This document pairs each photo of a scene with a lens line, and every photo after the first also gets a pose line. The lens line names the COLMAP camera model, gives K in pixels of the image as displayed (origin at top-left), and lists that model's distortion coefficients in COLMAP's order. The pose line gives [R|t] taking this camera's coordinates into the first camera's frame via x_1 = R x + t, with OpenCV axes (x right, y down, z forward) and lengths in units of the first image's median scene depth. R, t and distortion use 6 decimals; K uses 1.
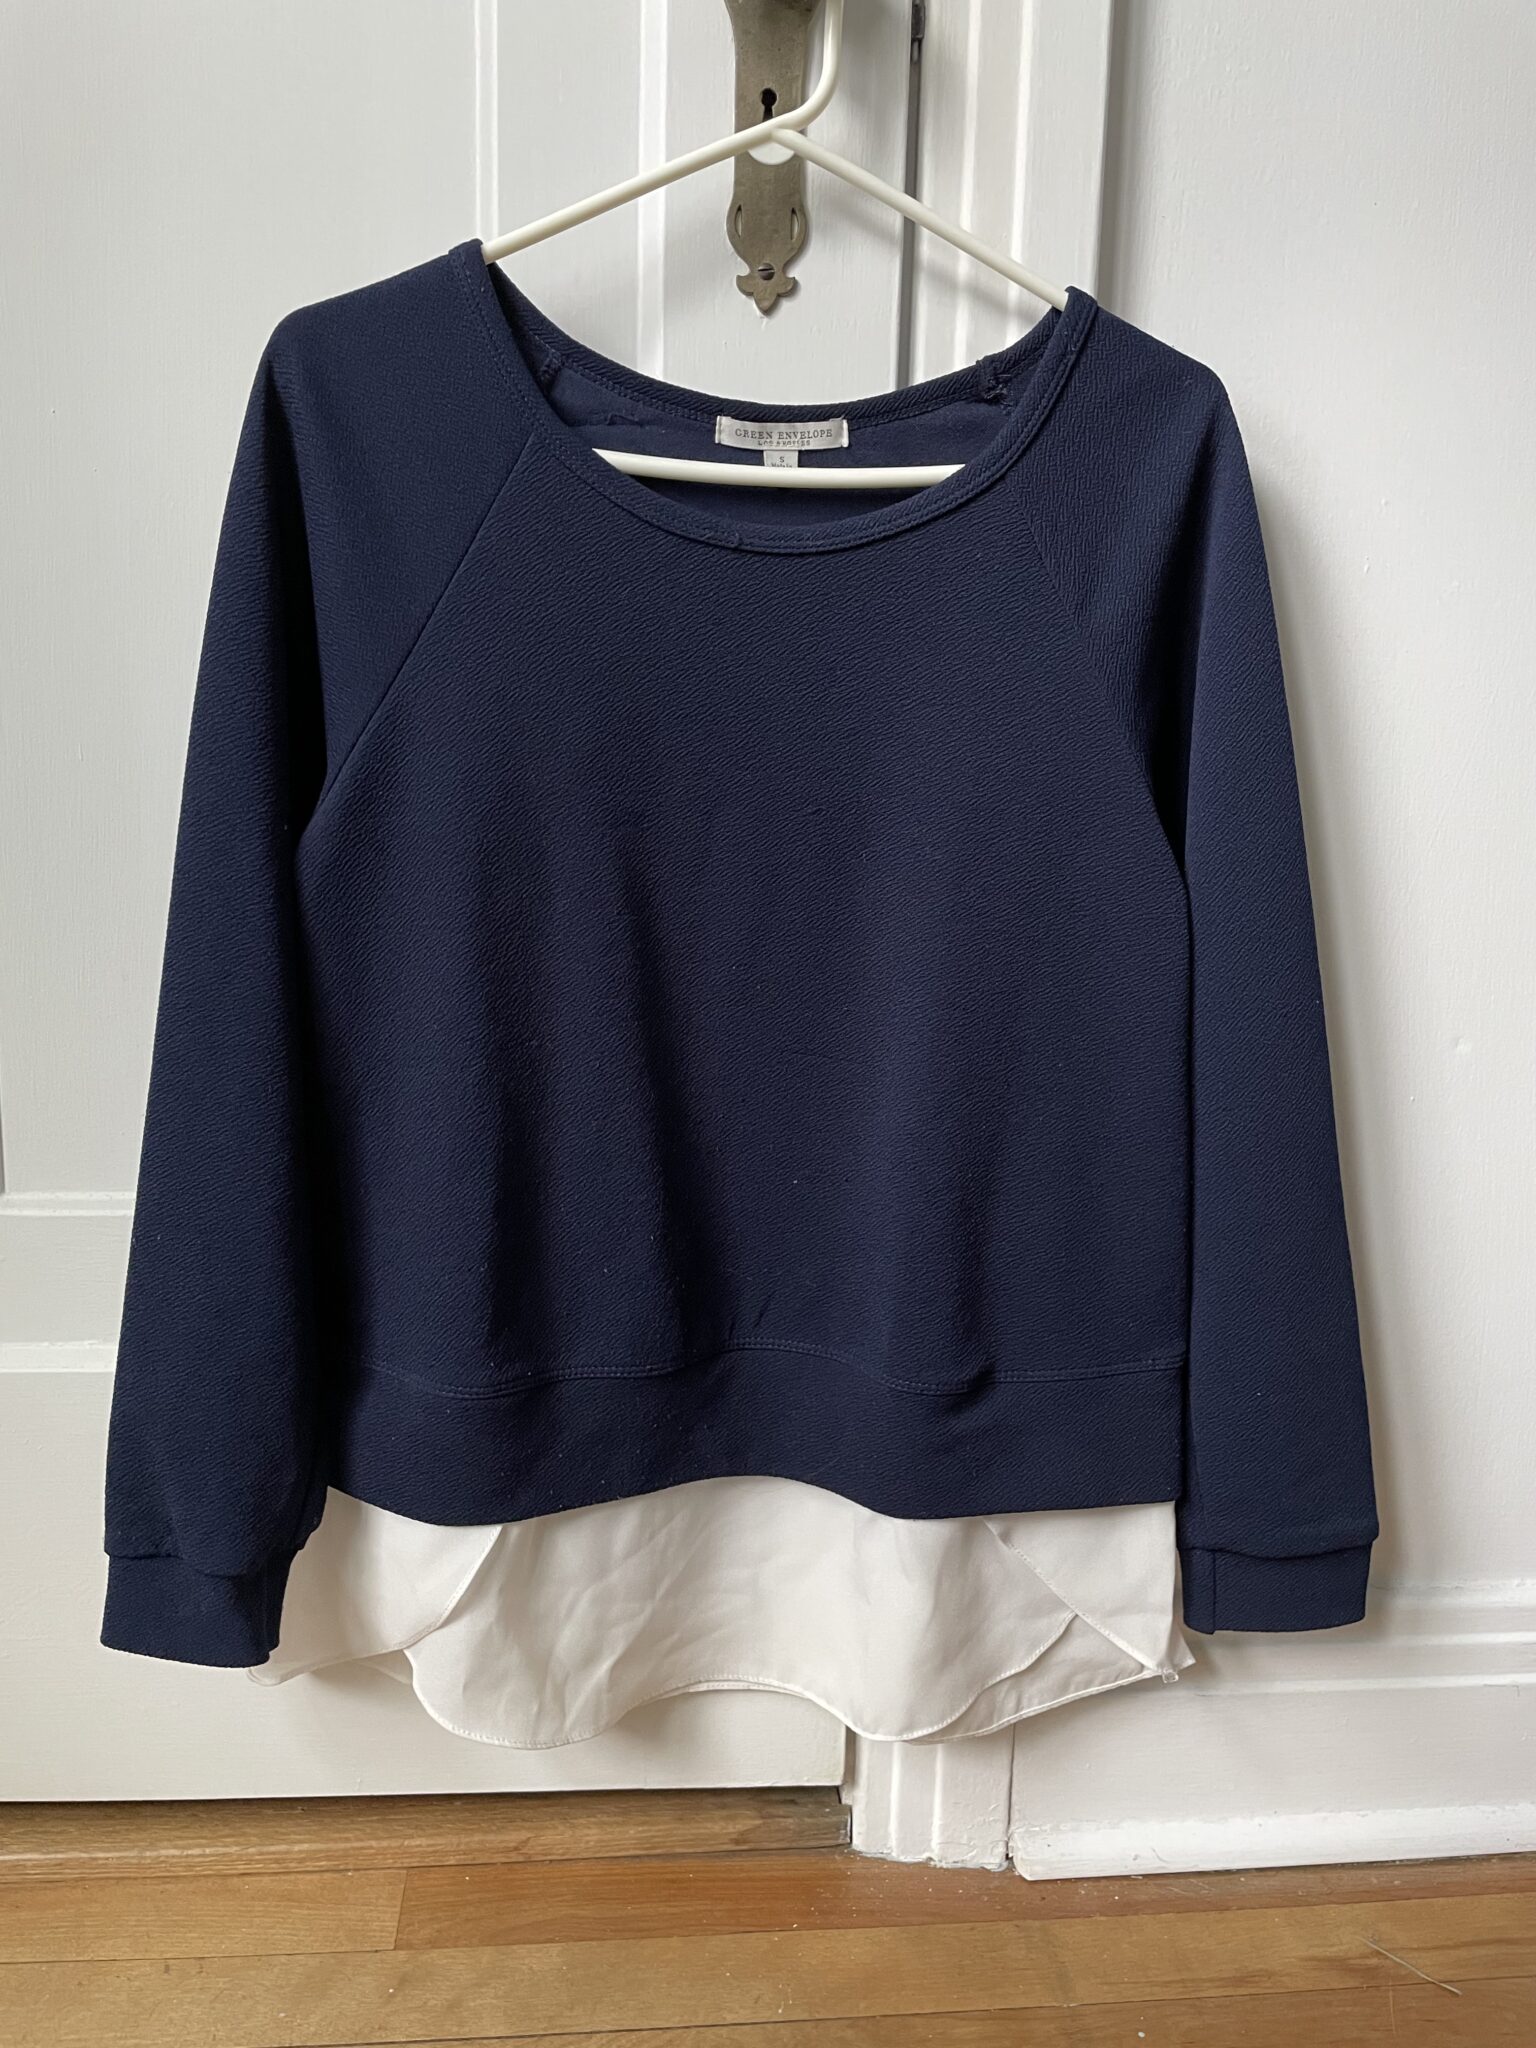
lens RADIAL K [[1548.7, 0, 768.0], [0, 1548.7, 1024.0], [0, 0, 1]] dist [0.004759, -0.052801]
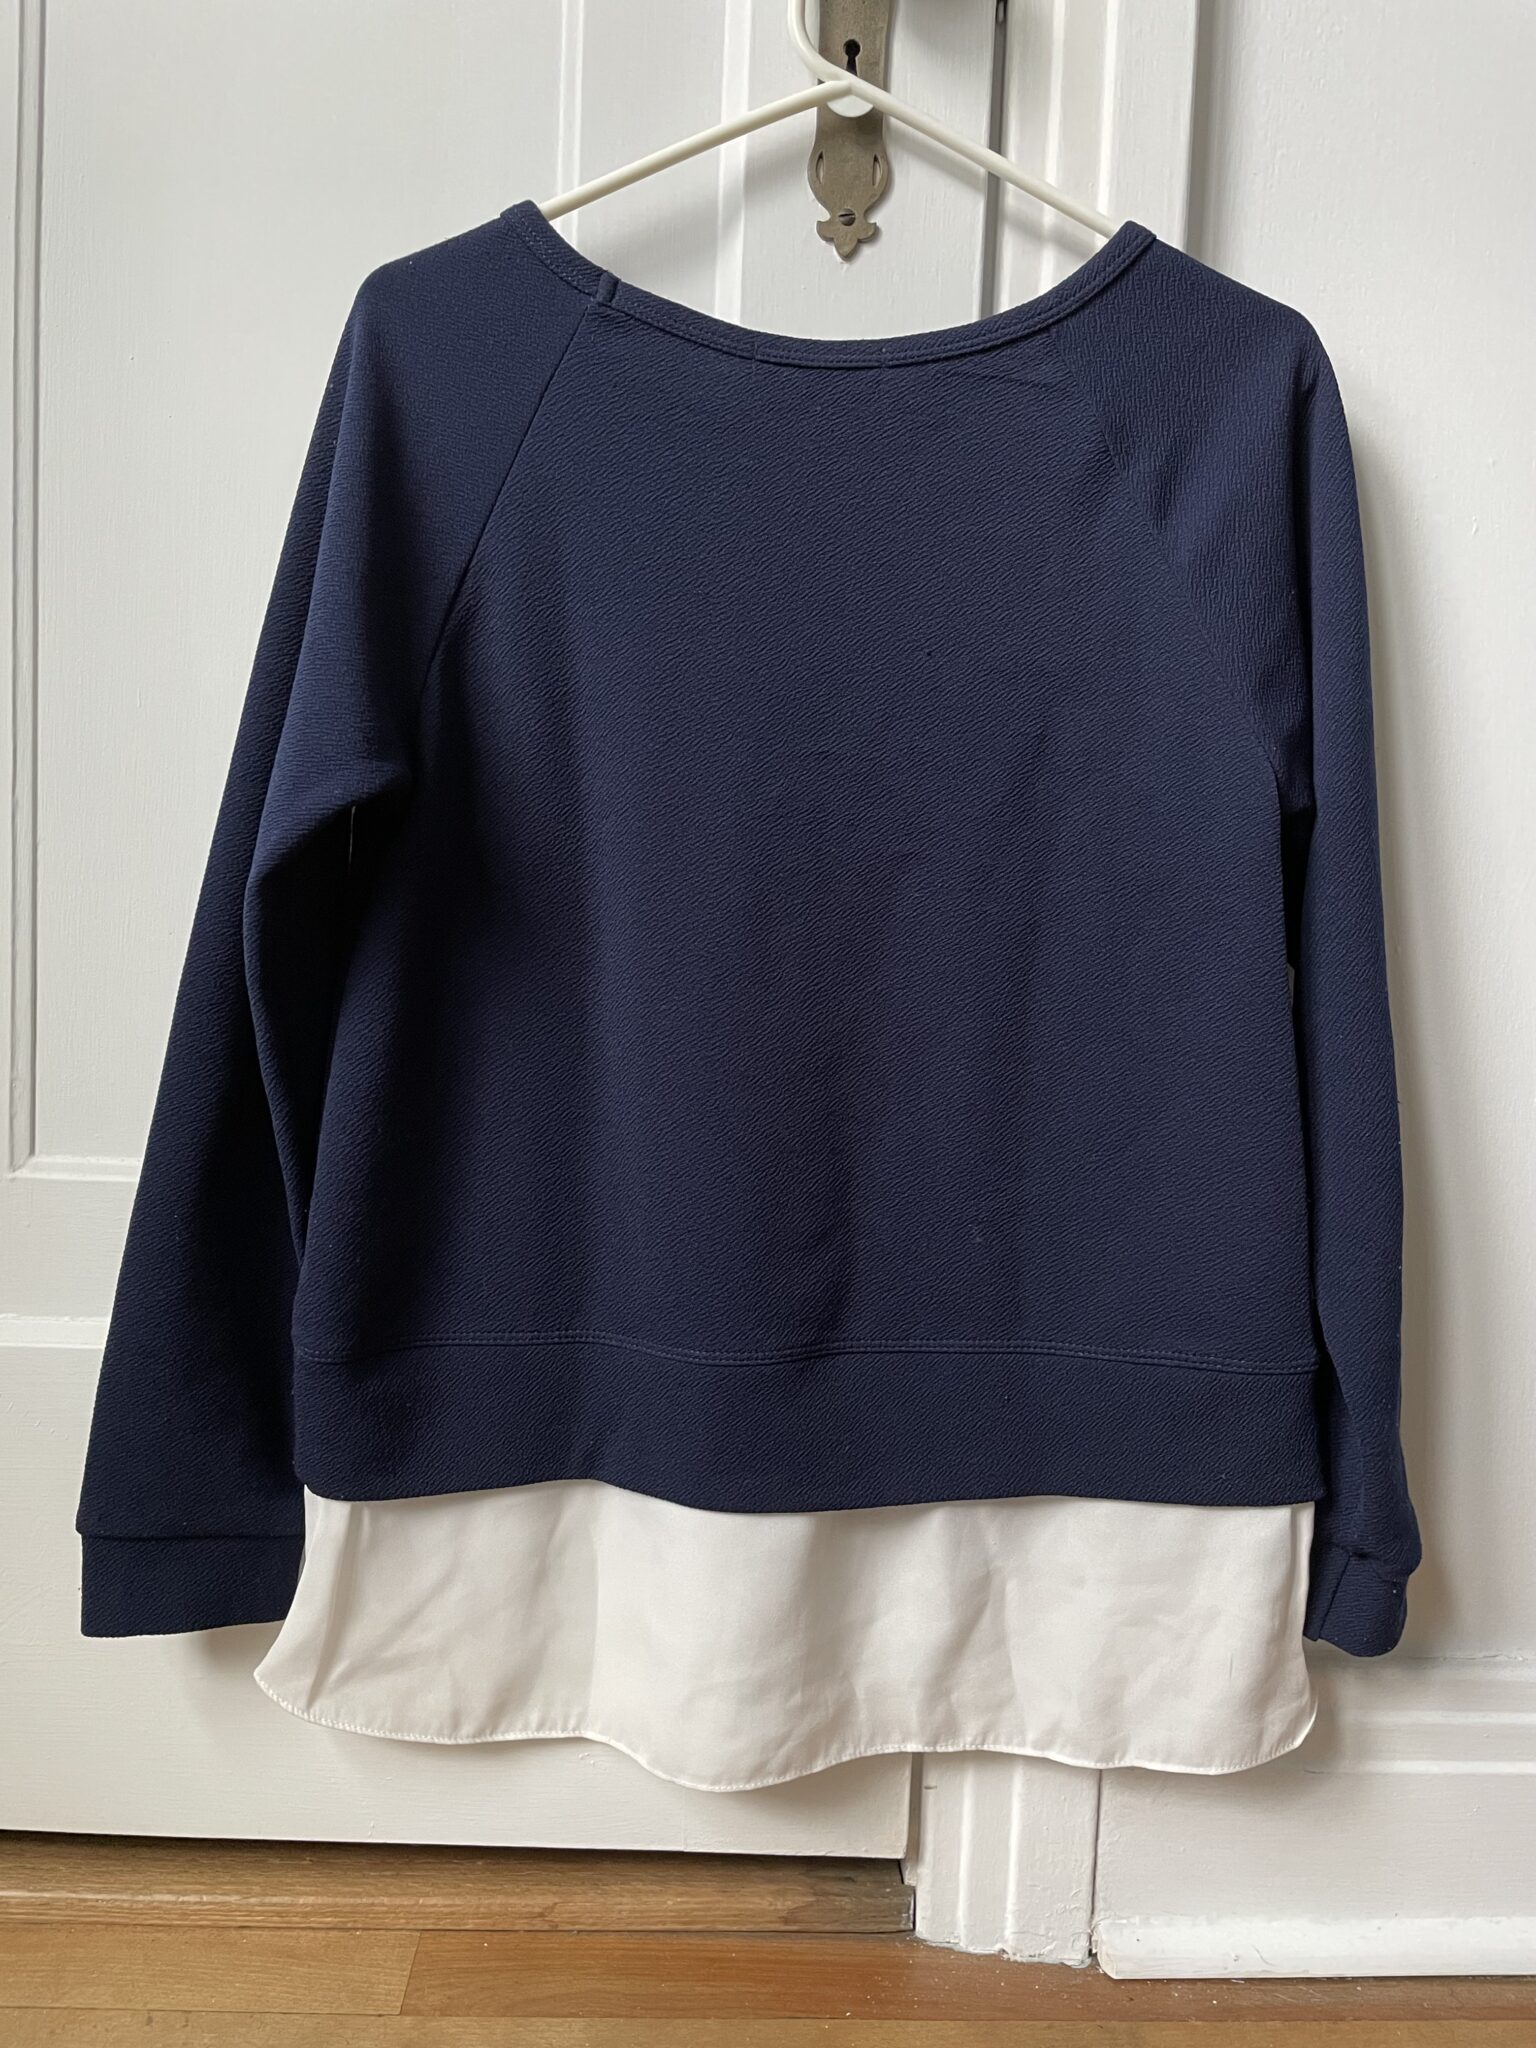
lens RADIAL K [[1548.7, 0, 768.0], [0, 1548.7, 1024.0], [0, 0, 1]] dist [0.004759, -0.052801]
pose [[0.998374, 0.017450, -0.054266, 0.009149], [-0.022862, 0.994647, -0.100766, 0.106383], [0.052217, 0.101843, 0.993429, 0.060329]]
